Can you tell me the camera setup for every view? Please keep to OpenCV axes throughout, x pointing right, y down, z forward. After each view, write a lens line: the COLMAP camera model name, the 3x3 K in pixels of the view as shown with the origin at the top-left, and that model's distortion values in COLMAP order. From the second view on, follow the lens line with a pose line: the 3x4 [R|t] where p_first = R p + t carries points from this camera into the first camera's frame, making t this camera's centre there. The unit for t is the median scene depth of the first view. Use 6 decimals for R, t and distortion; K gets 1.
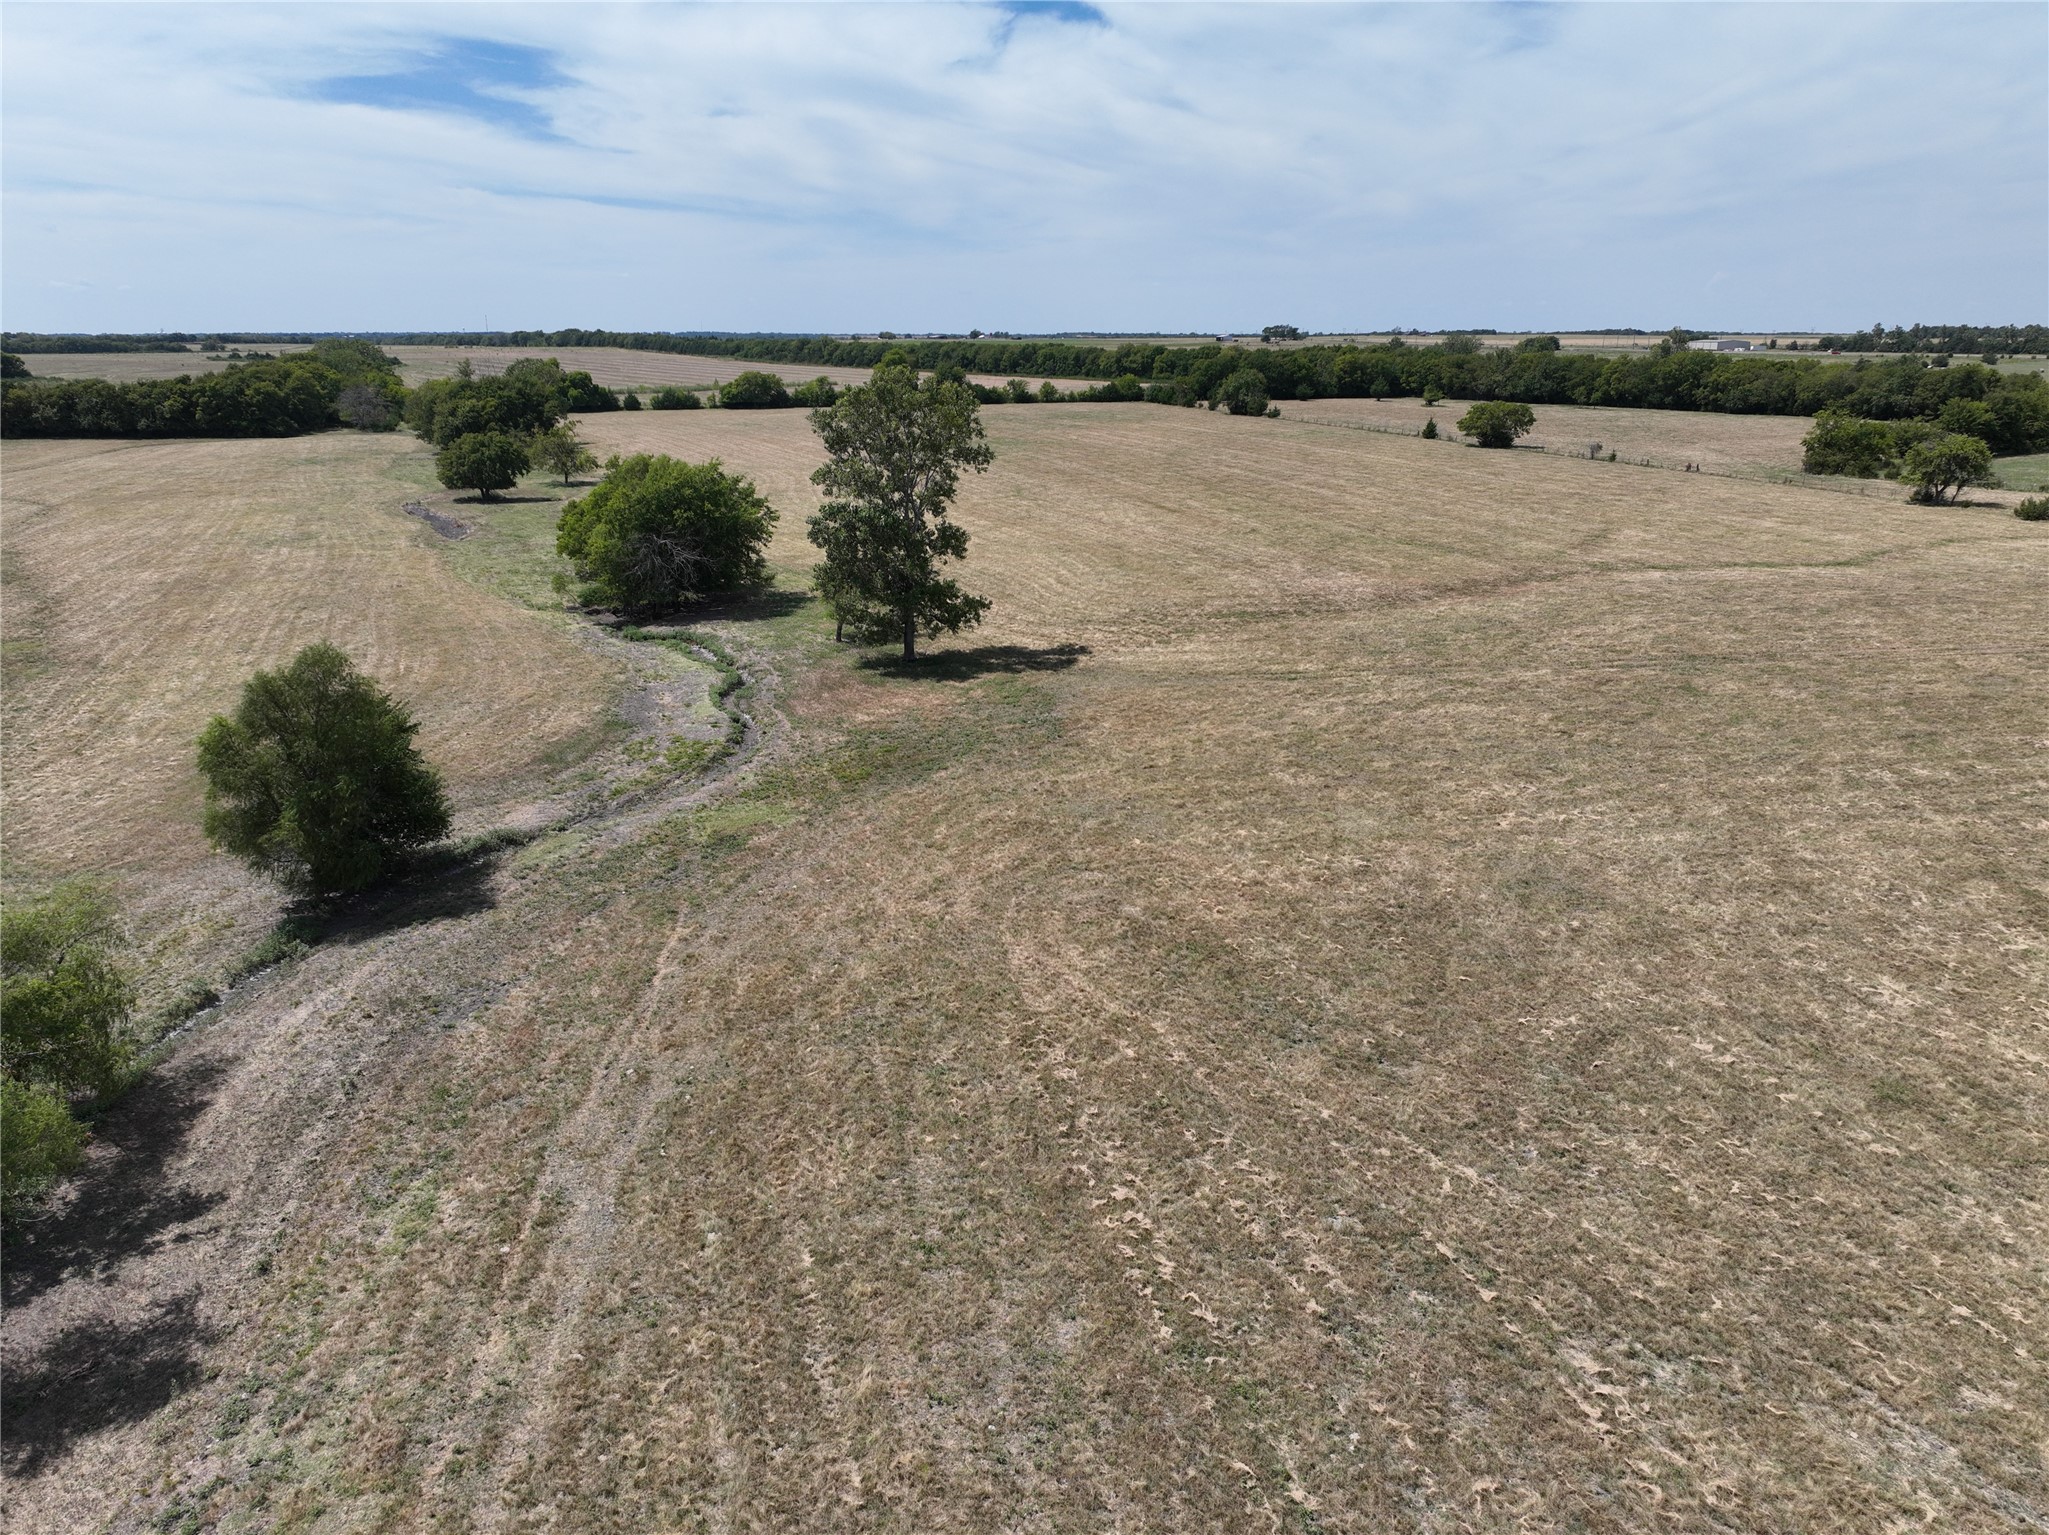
lens RADIAL K [[1444.7, 0, 1024.5], [0, 1444.7, 767.5], [0, 0, 1]] dist [-0.004909, 0.021744]
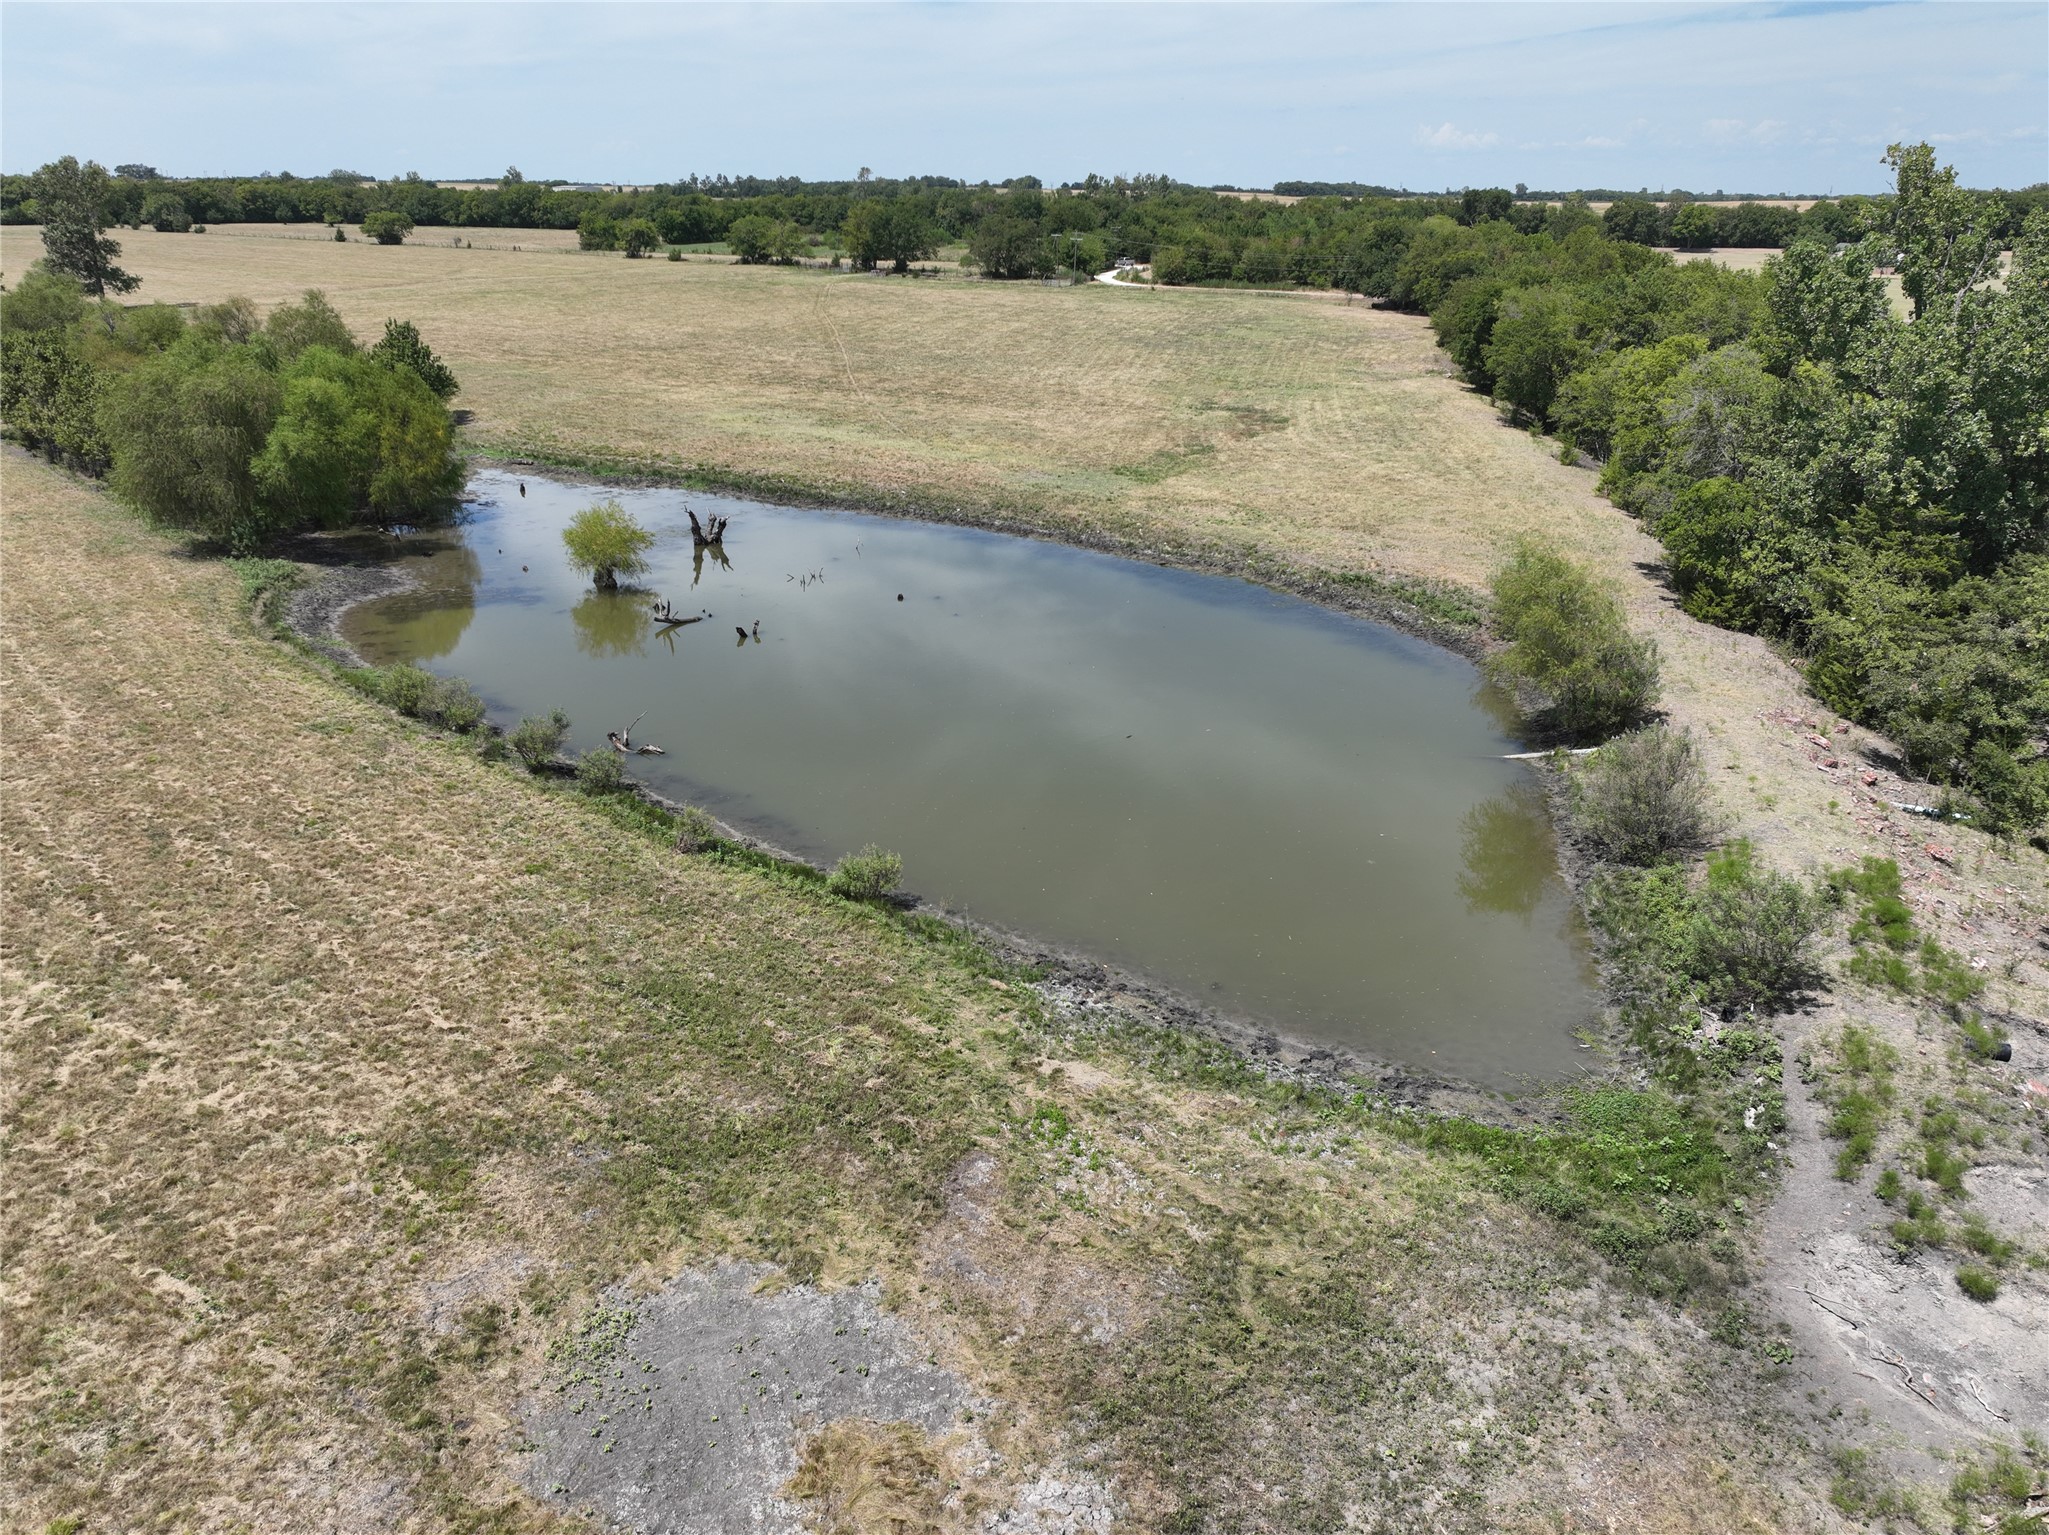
lens RADIAL K [[1444.7, 0, 1024.5], [0, 1444.7, 767.5], [0, 0, 1]] dist [-0.004909, 0.021744]
pose [[0.766496, -0.230896, 0.599309, -0.124169], [0.175531, 0.972927, 0.150341, 0.127859], [-0.617797, -0.010038, 0.786274, -0.377185]]
